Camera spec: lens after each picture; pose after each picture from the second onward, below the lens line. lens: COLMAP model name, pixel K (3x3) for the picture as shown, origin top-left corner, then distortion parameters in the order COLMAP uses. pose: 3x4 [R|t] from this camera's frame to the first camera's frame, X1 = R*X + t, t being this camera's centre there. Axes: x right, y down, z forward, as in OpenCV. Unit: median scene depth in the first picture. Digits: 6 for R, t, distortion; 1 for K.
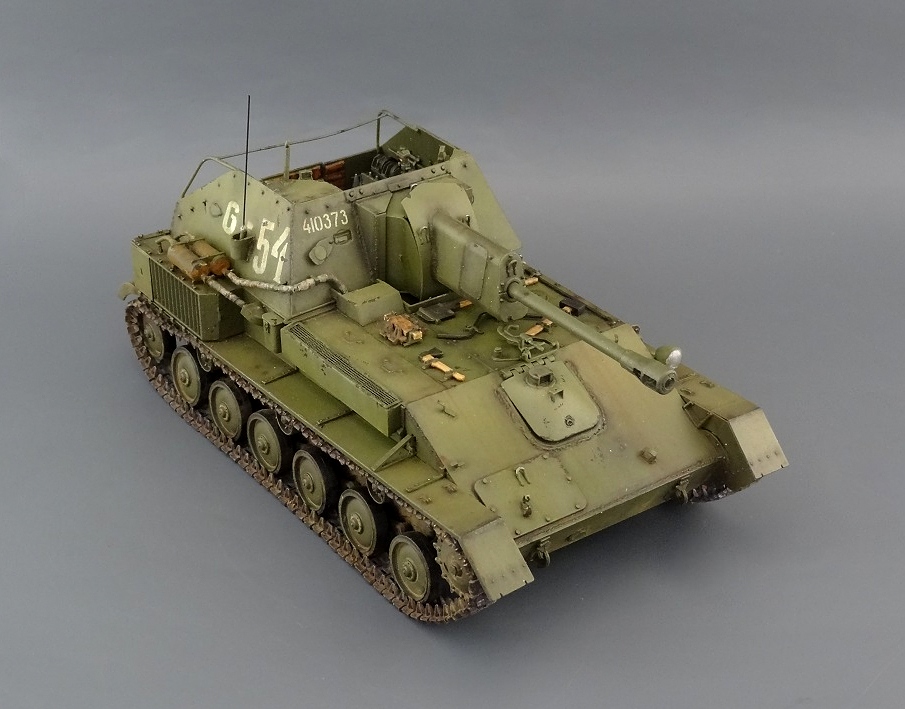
lens RADIAL K [[1684.6, 0, 451.6], [0, 1684.6, 333.3], [0, 0, 1]] dist [0.027252, 0.045613]
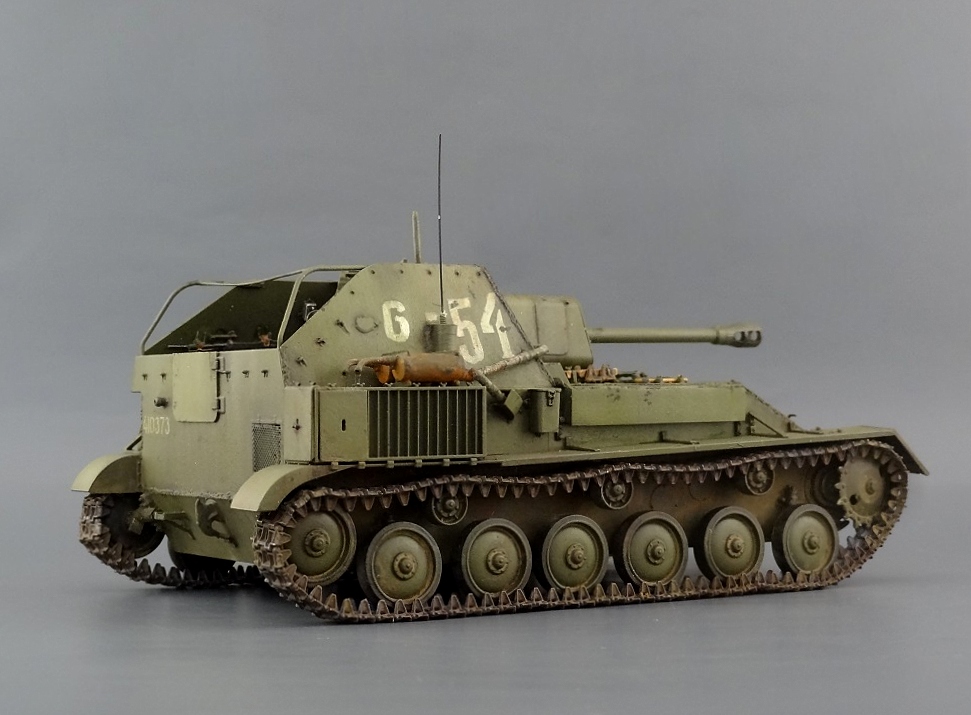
lens RADIAL K [[1928.2, 0, 485.5], [0, 1928.2, 357.5], [0, 0, 1]] dist [-0.040281, 0.127414]
pose [[0.059096, -0.002632, 0.998249, -1.024396], [0.499507, 0.865880, -0.027288, -0.011215], [-0.864292, 0.500245, 0.052485, 0.959460]]
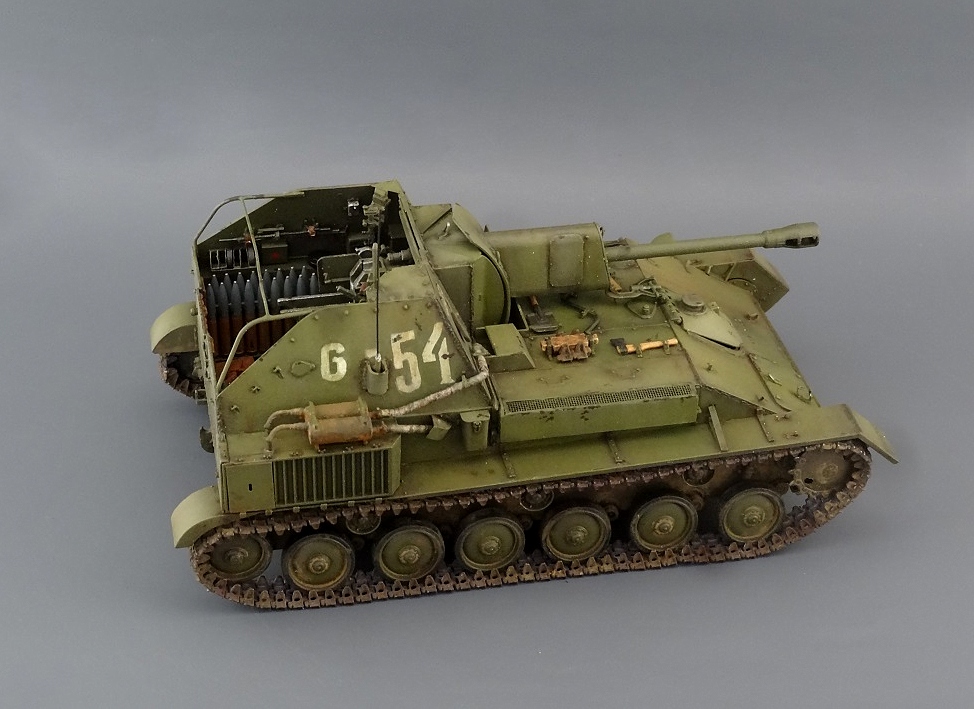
lens RADIAL K [[1944.4, 0, 464.2], [0, 1944.4, 355.4], [0, 0, 1]] dist [-0.031379, -0.140235]
pose [[0.436802, -0.510374, 0.740758, -0.857167], [0.437394, 0.840072, 0.320883, -0.370338], [-0.786060, 0.183841, 0.590179, 0.378990]]
